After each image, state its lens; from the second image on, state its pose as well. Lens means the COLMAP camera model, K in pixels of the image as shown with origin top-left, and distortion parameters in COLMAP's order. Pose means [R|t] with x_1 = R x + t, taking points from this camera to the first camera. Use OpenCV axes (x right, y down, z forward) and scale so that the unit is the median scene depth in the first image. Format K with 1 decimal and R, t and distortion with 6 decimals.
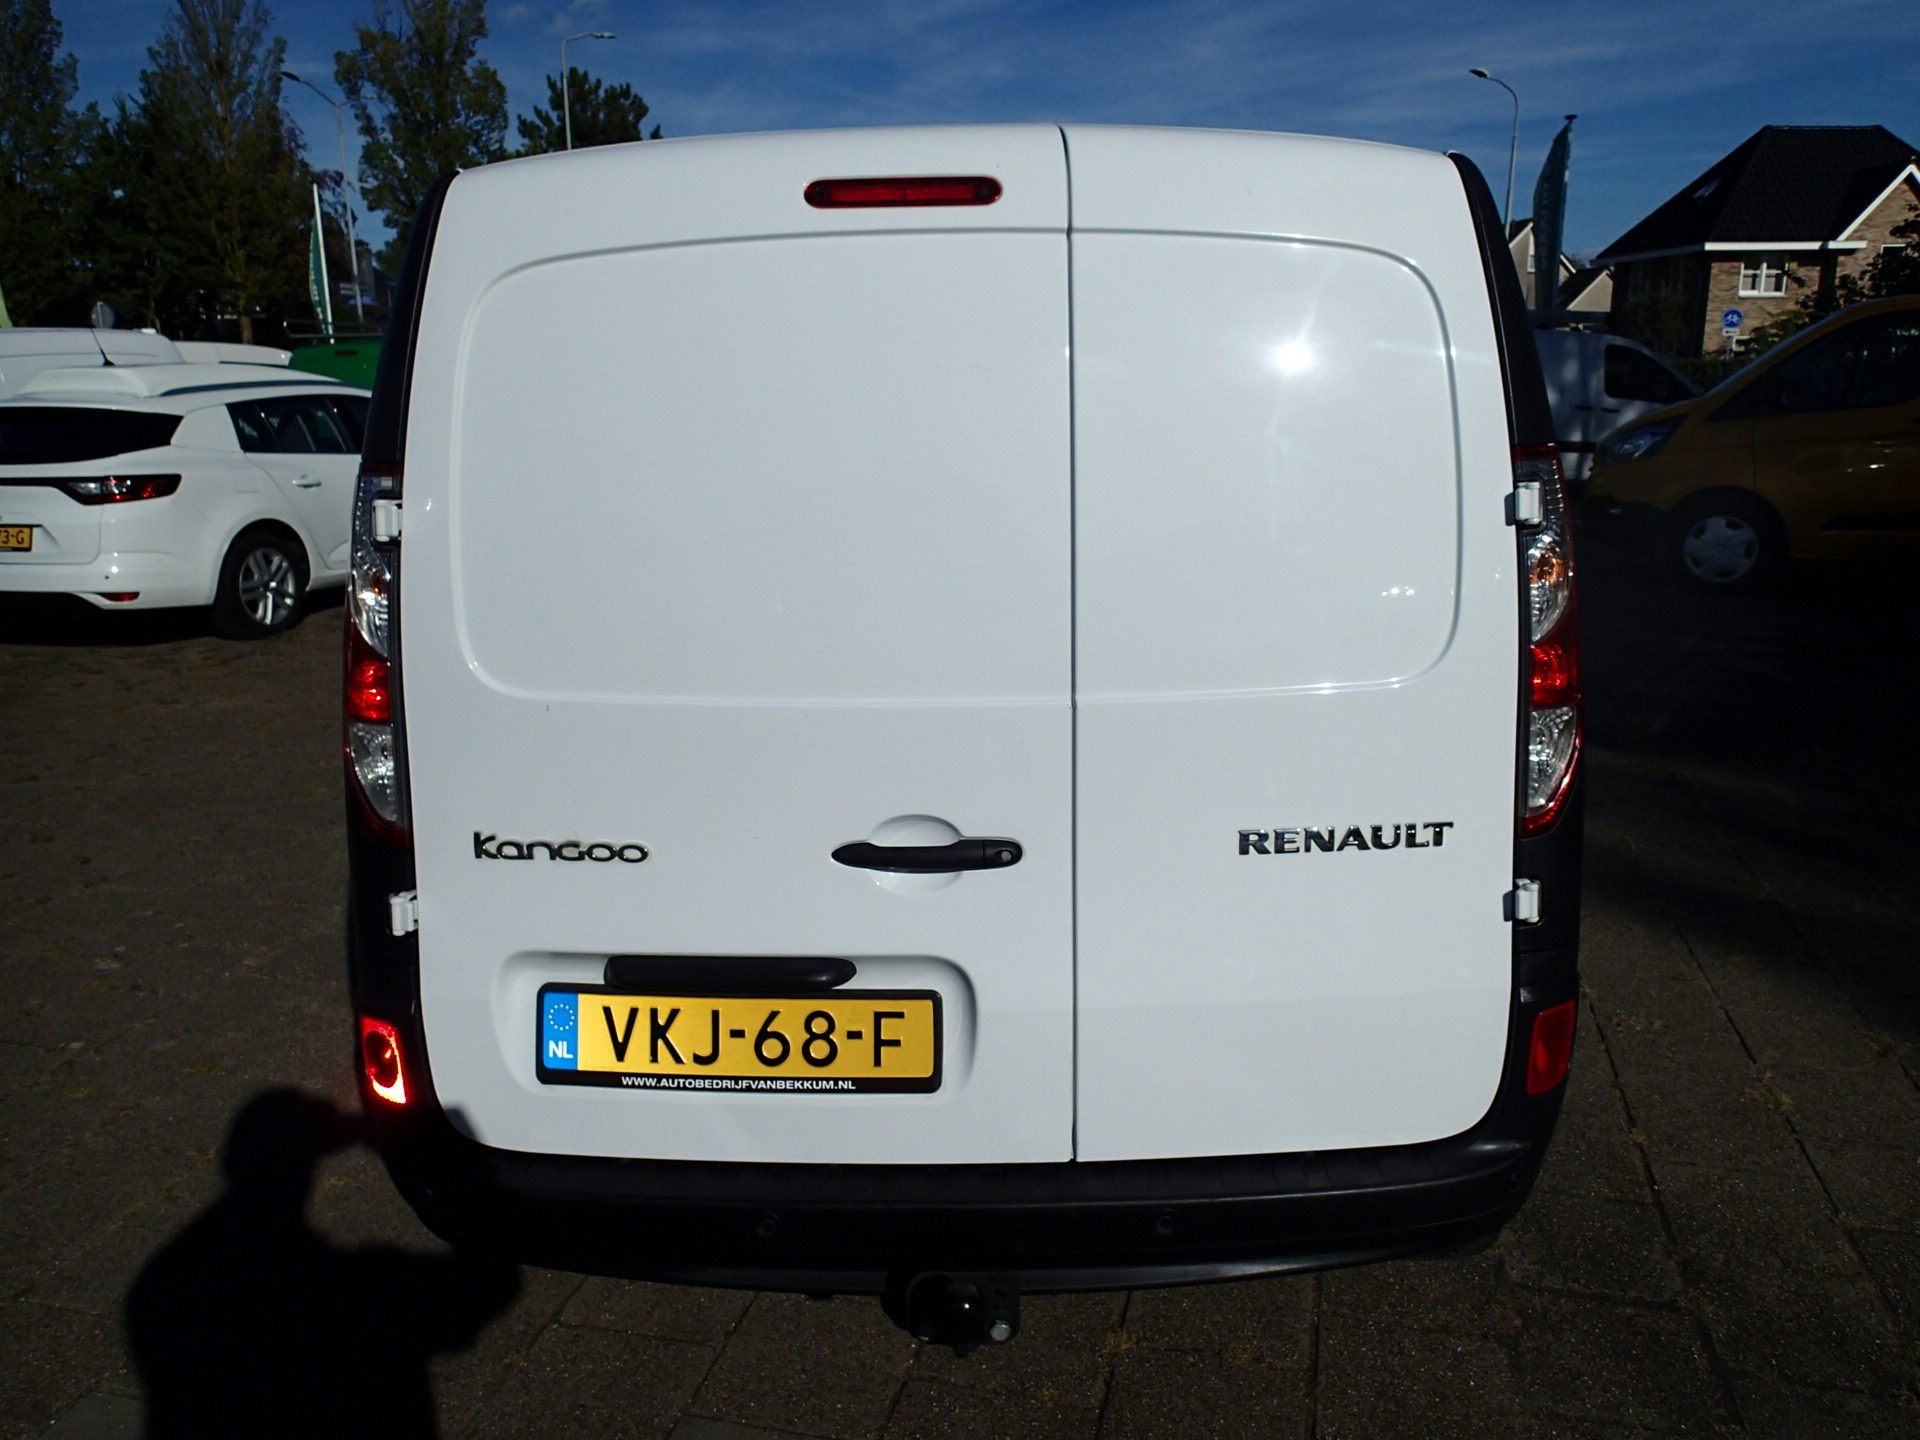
lens RADIAL K [[1417.4, 0, 967.7], [0, 1417.4, 714.7], [0, 0, 1]] dist [-0.001401, -0.002886]
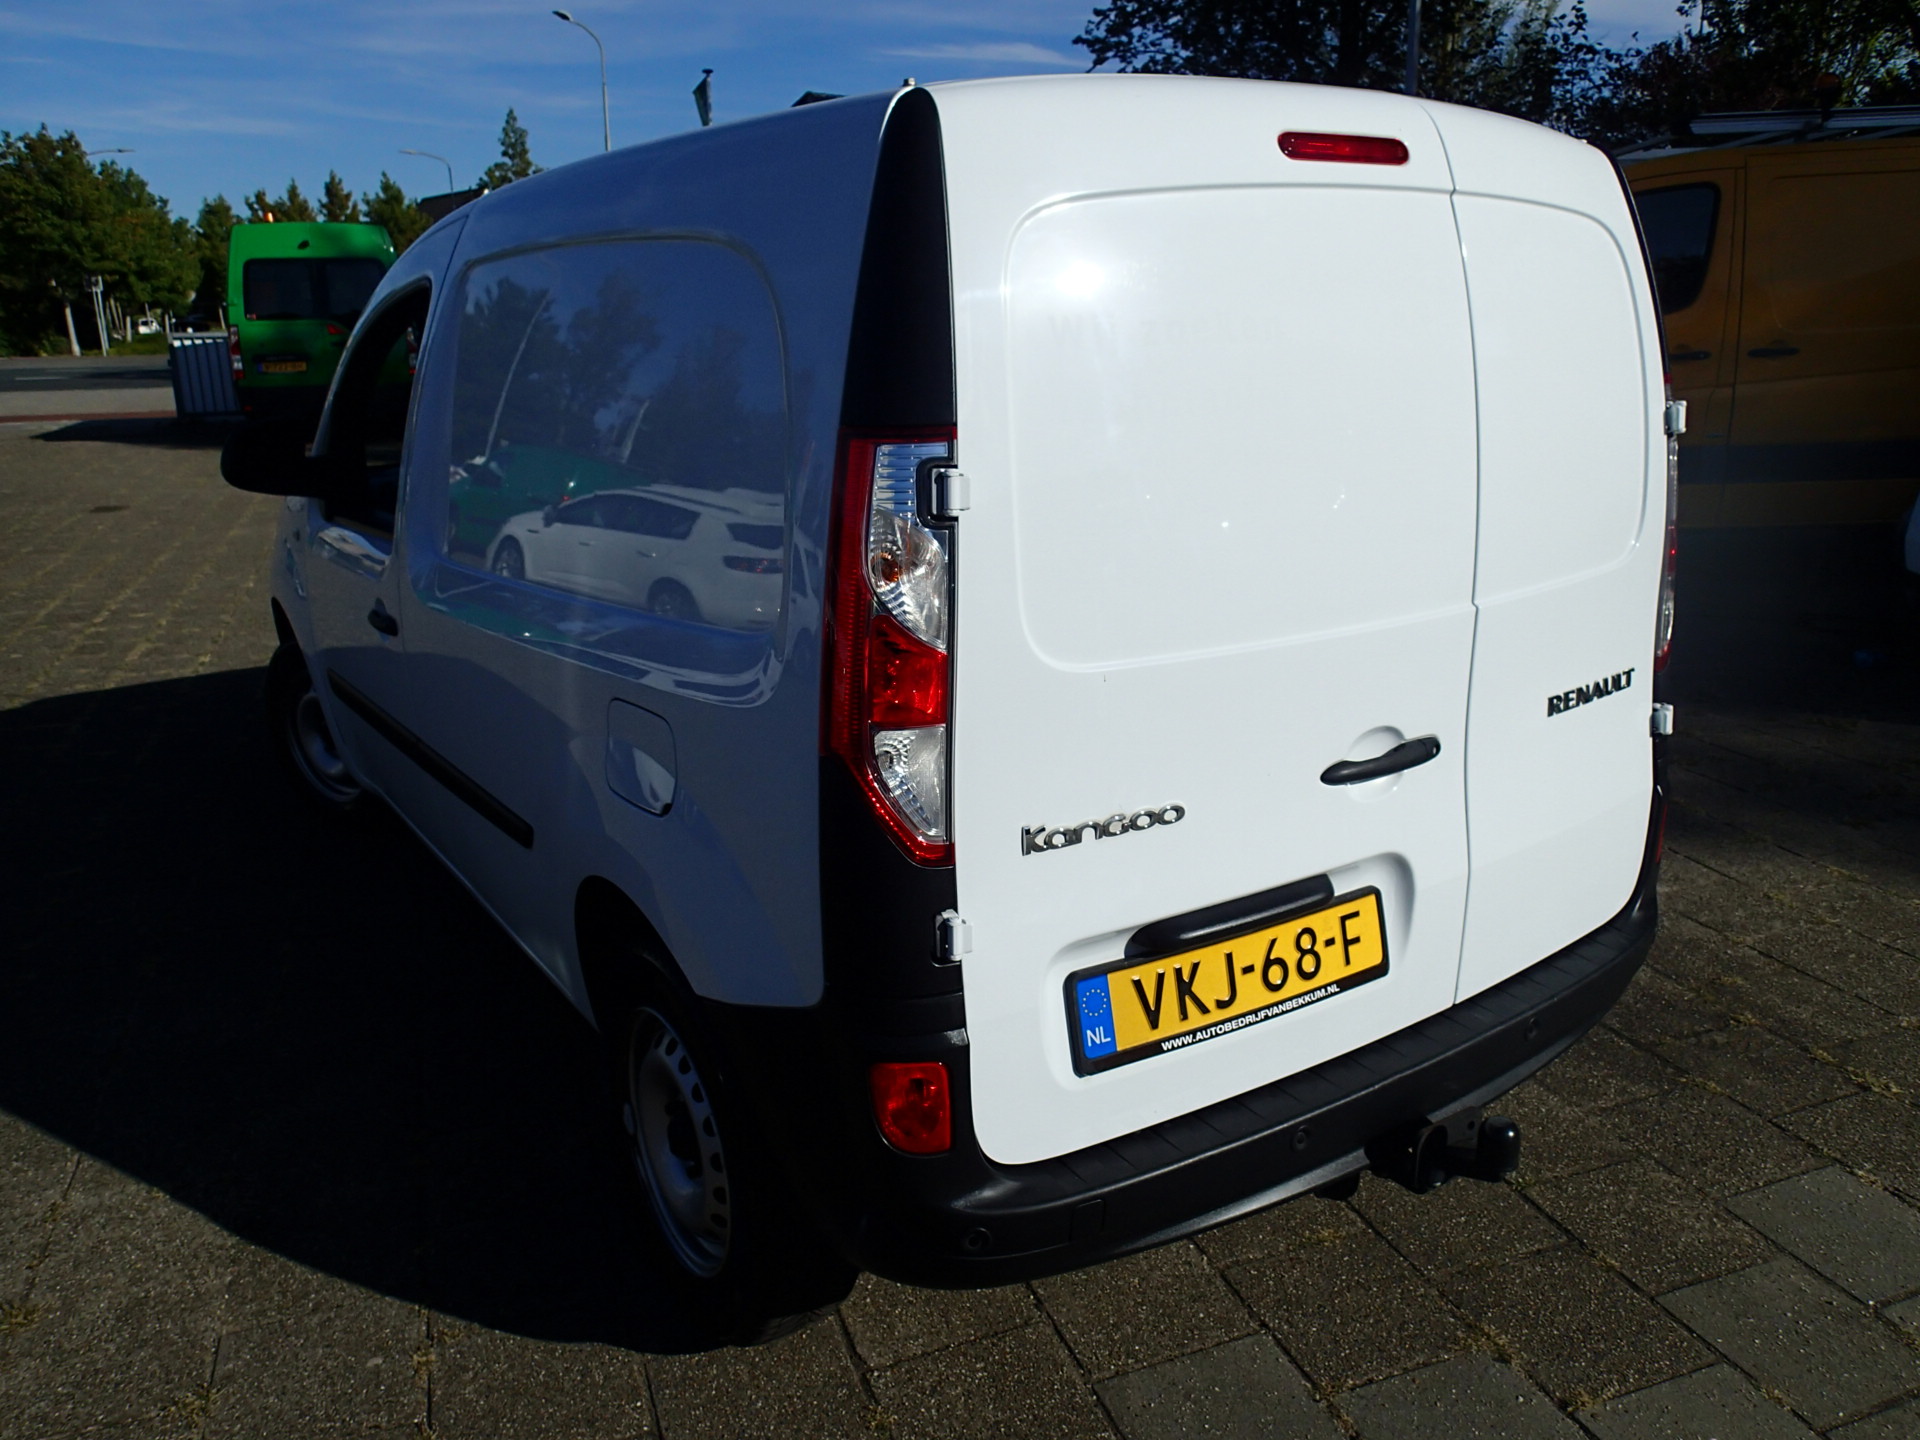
lens RADIAL K [[1428.6, 0, 960.0], [0, 1428.6, 720.0], [0, 0, 1]] dist [-0.001360, -0.005421]
pose [[0.818374, -0.159202, 0.552194, -0.877013], [0.138243, 0.987184, 0.079732, -0.064860], [-0.557811, 0.011086, 0.829894, 0.255221]]
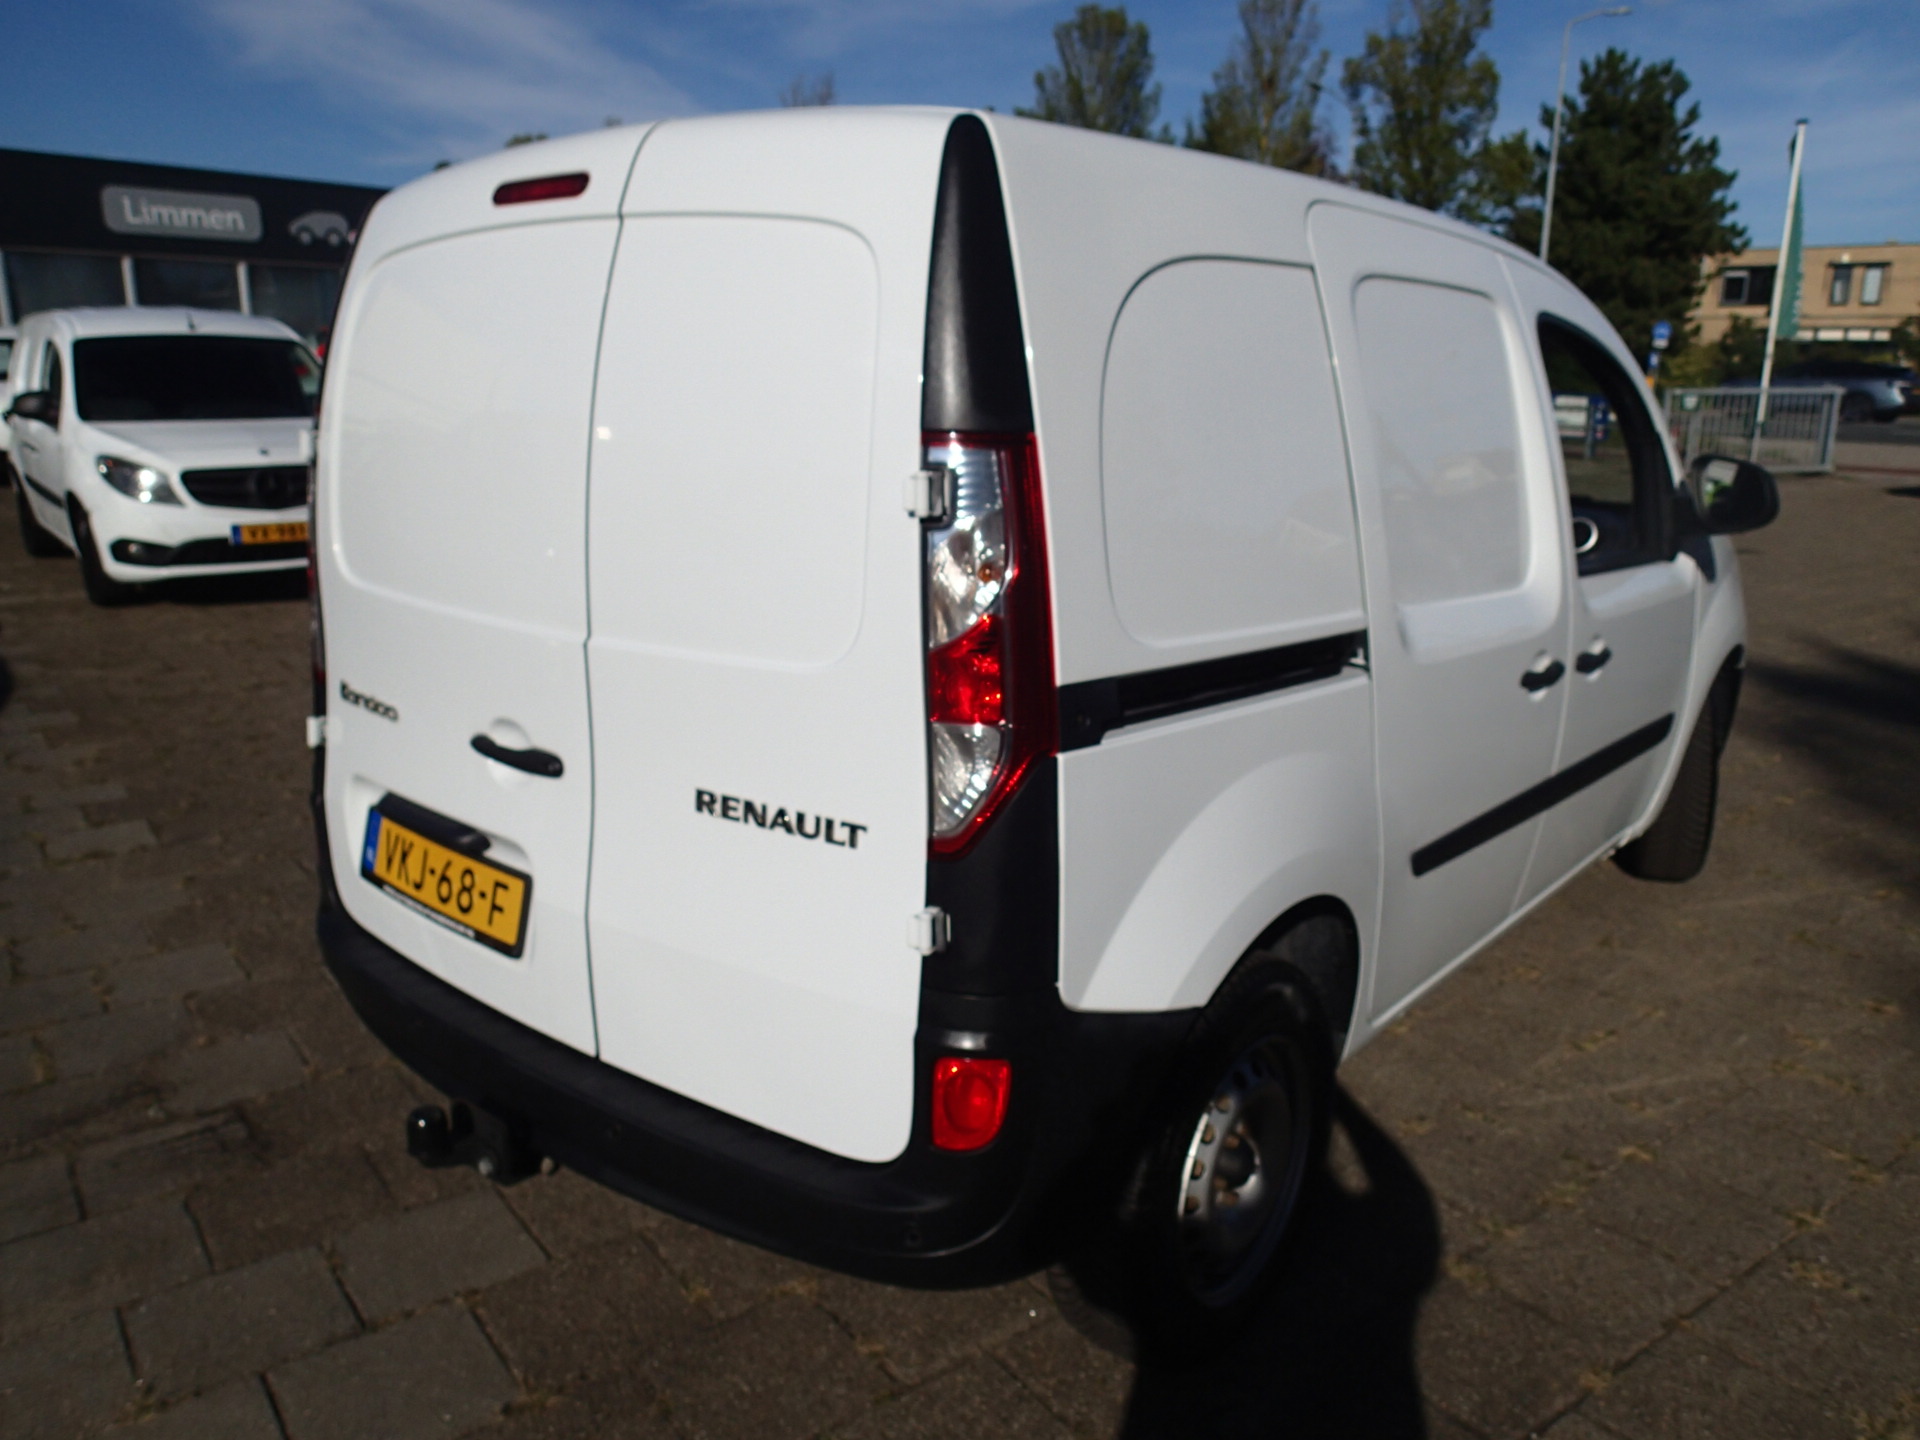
lens RADIAL K [[1428.6, 0, 960.0], [0, 1428.6, 720.0], [0, 0, 1]] dist [-0.001360, -0.005421]
pose [[0.780346, 0.170896, -0.601544, 0.936226], [-0.168691, 0.983801, 0.060660, -0.061519], [0.602166, 0.054140, 0.796533, 0.269320]]
